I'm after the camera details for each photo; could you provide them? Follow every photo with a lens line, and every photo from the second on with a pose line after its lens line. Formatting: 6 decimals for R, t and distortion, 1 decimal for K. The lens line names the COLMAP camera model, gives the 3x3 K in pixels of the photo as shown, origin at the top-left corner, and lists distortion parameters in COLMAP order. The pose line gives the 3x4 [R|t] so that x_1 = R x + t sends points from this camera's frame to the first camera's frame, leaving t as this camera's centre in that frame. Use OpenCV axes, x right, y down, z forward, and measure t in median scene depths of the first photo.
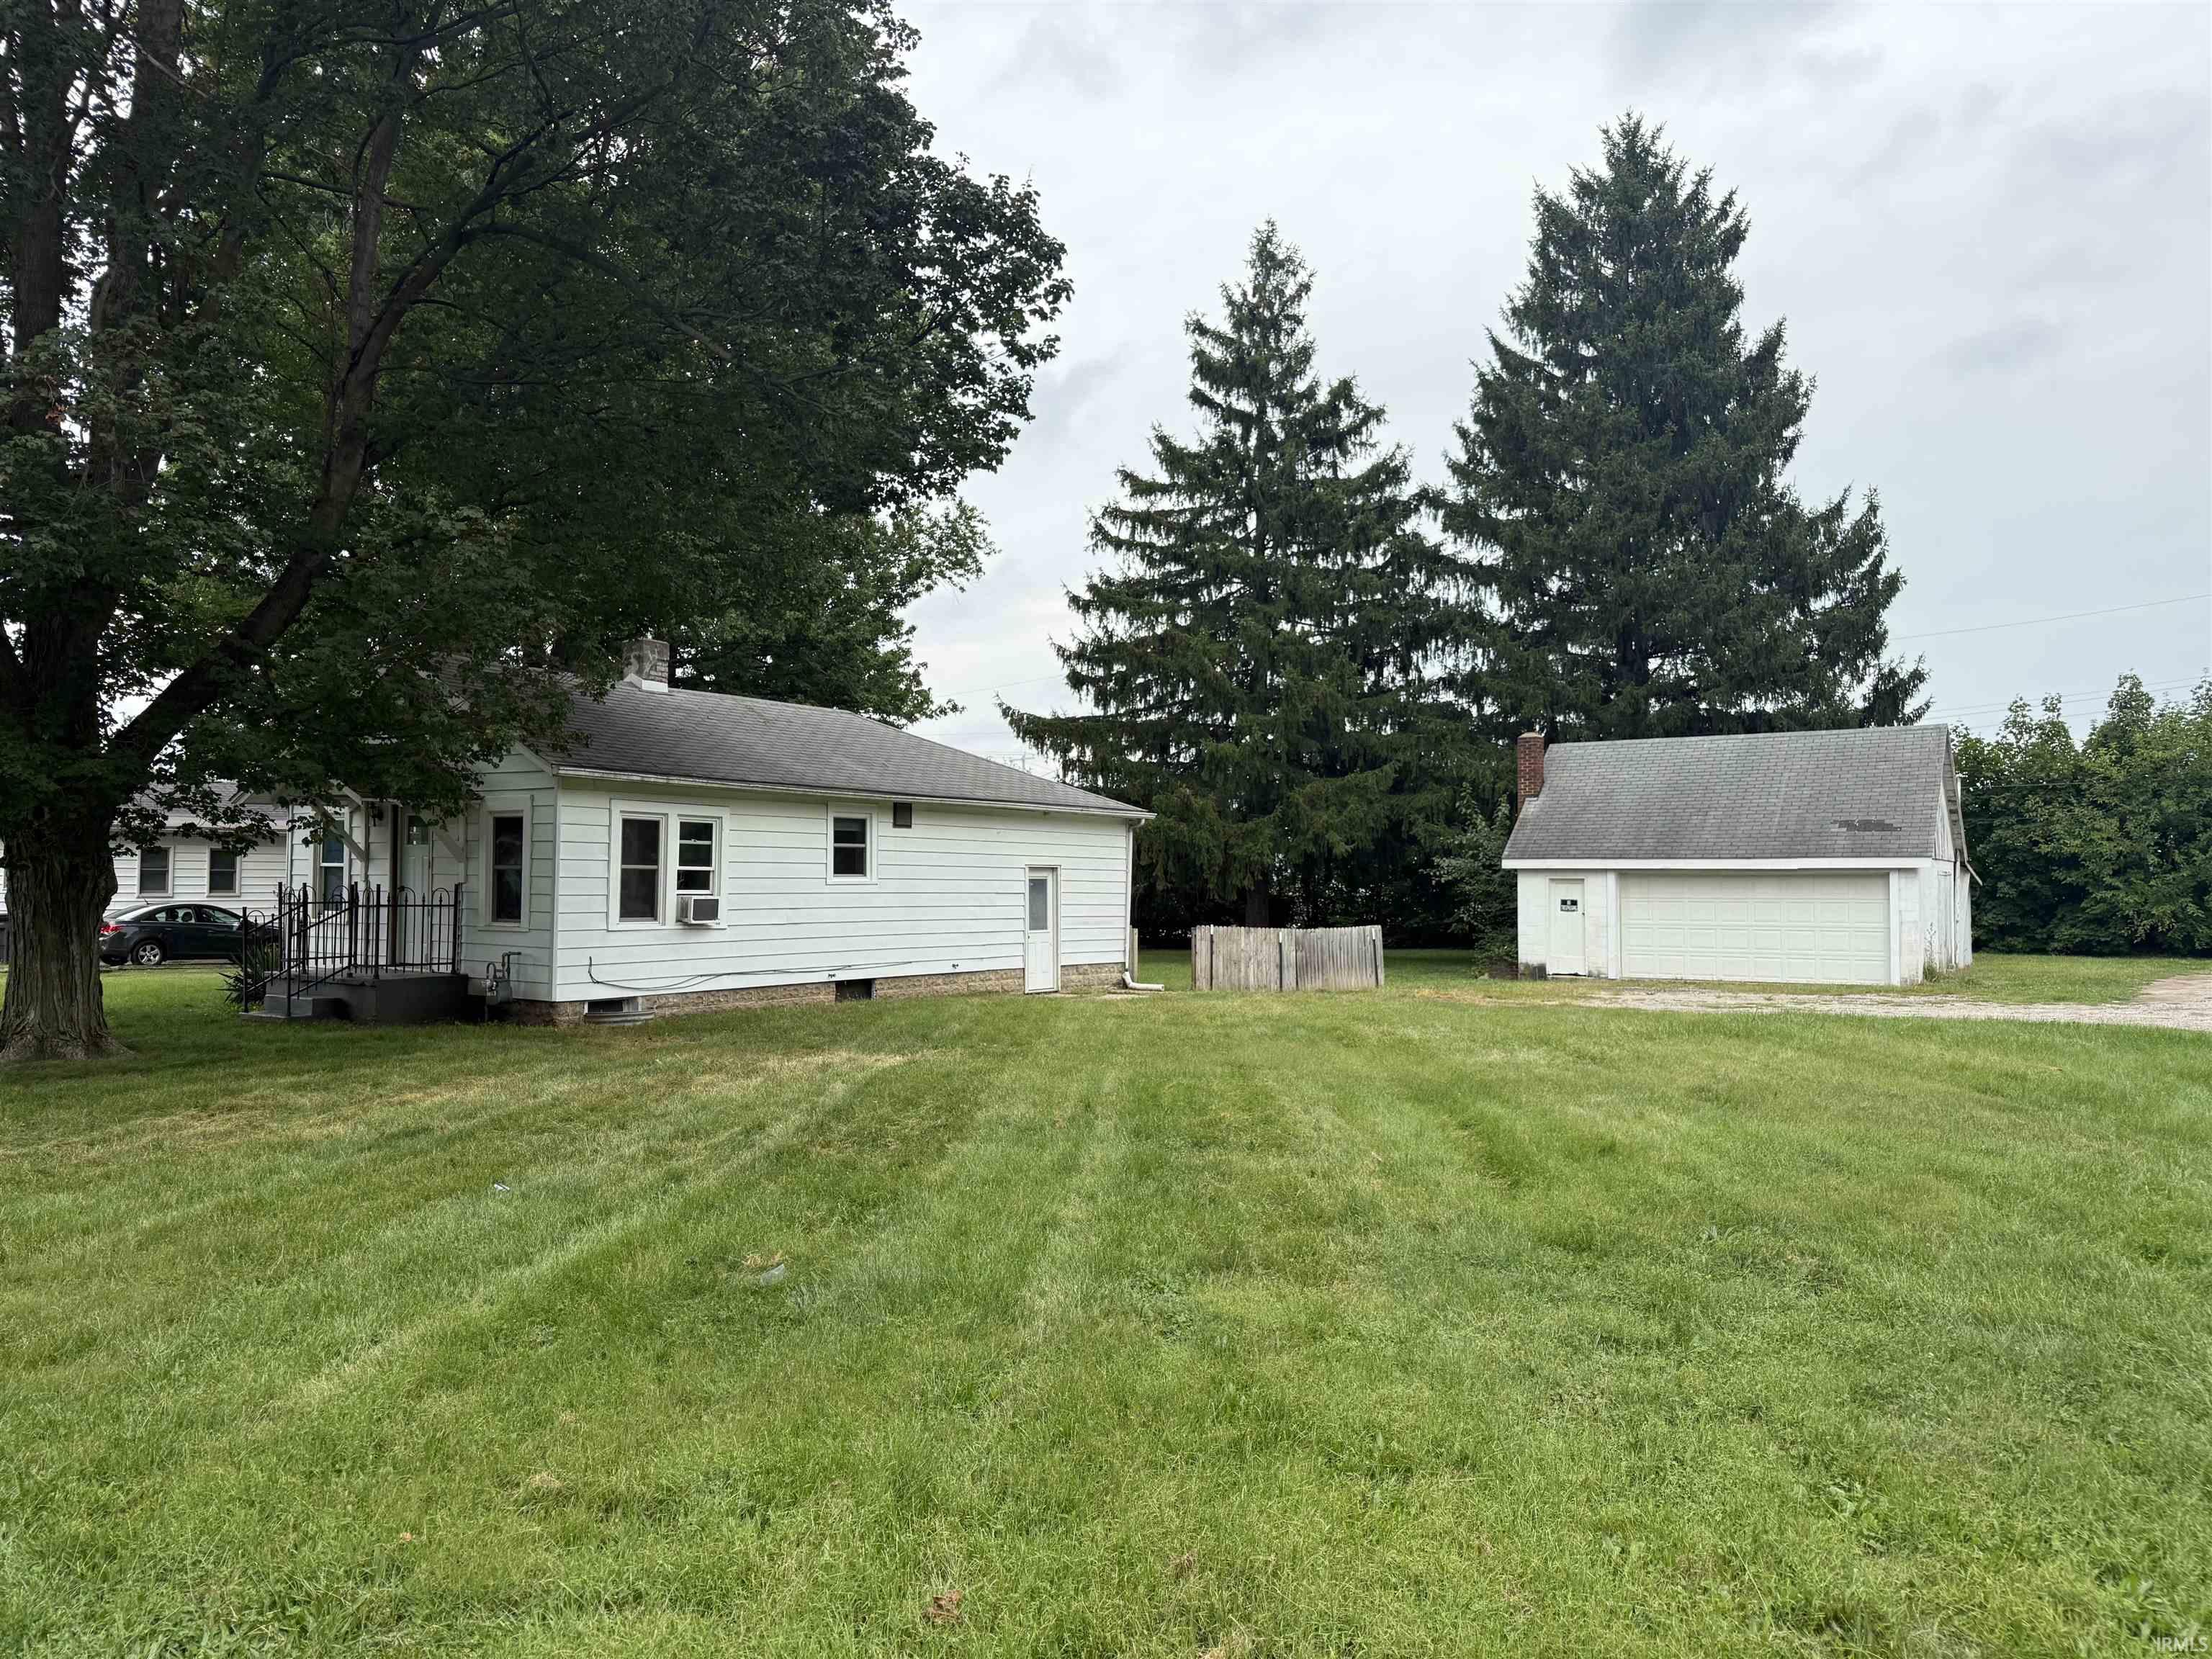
lens RADIAL K [[1552.0, 0, 1118.7], [0, 1552.0, 818.0], [0, 0, 1]] dist [0.100903, -0.105137]
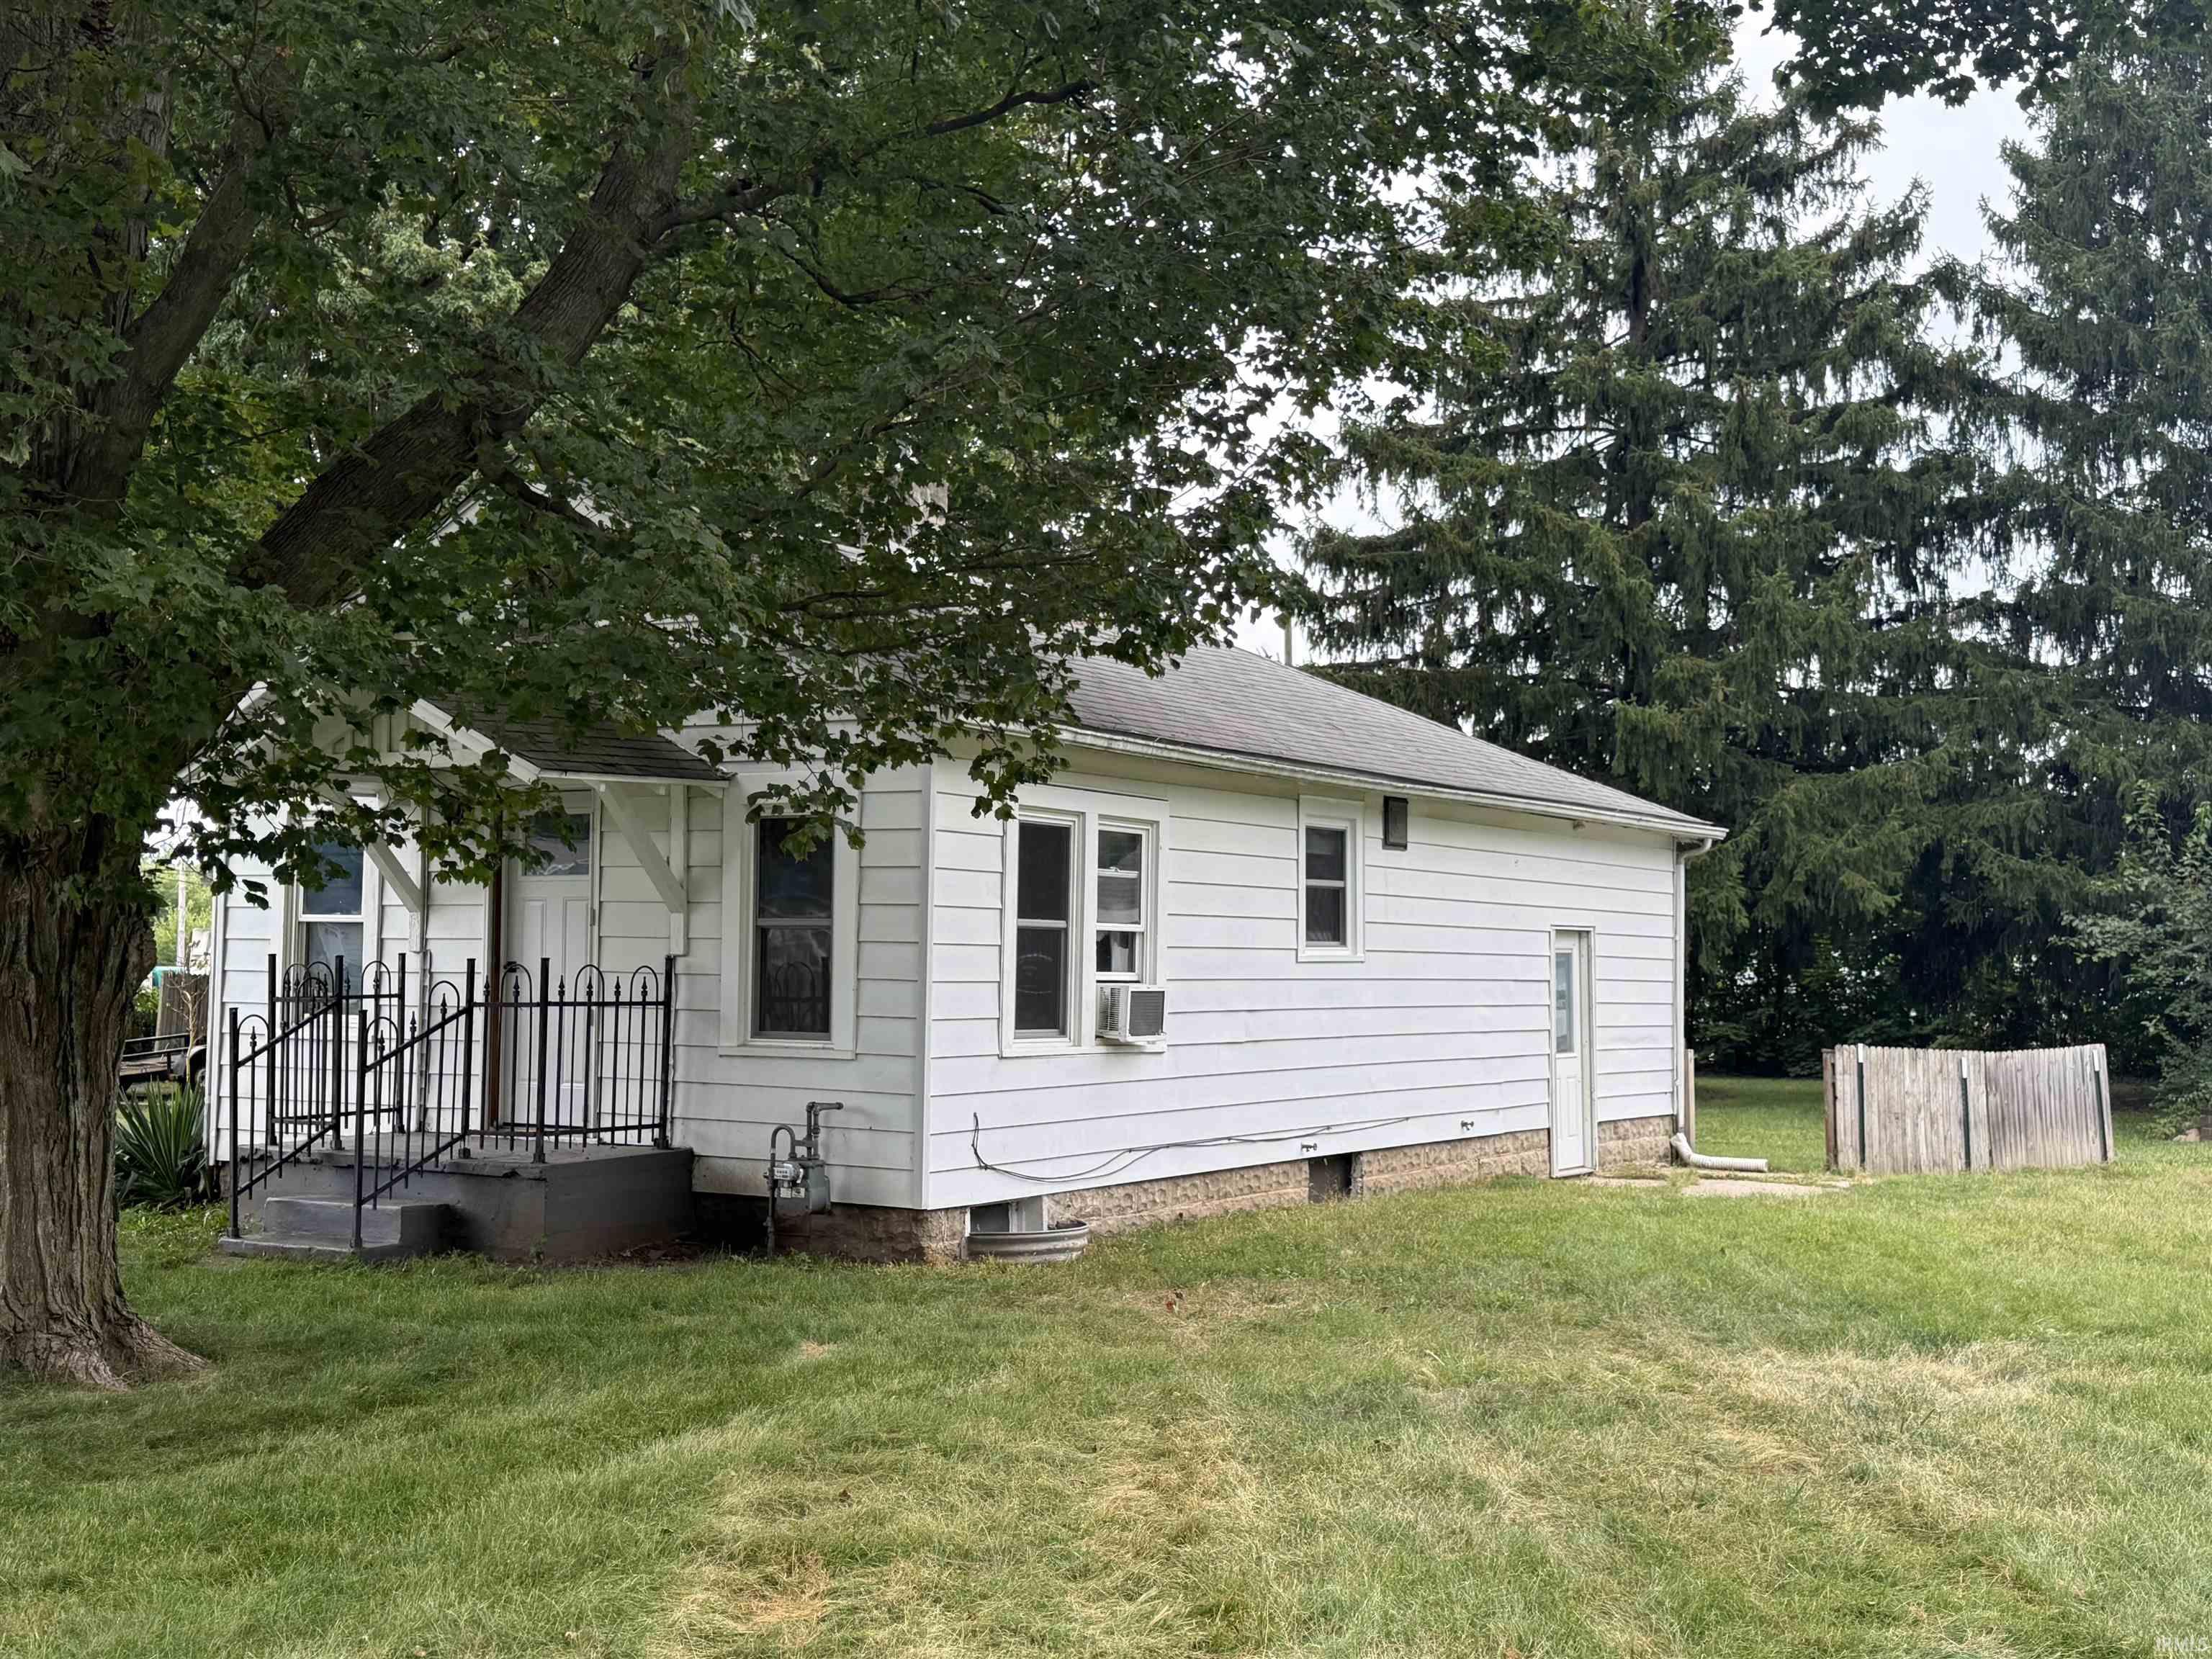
lens RADIAL K [[2491.8, 0, 1108.1], [0, 2491.8, 774.2], [0, 0, 1]] dist [0.103715, -0.004112]
pose [[0.999117, 0.004210, 0.041798, -0.229568], [-0.002787, 0.999416, -0.034044, 0.008535], [-0.041916, 0.033897, 0.998546, 0.171294]]
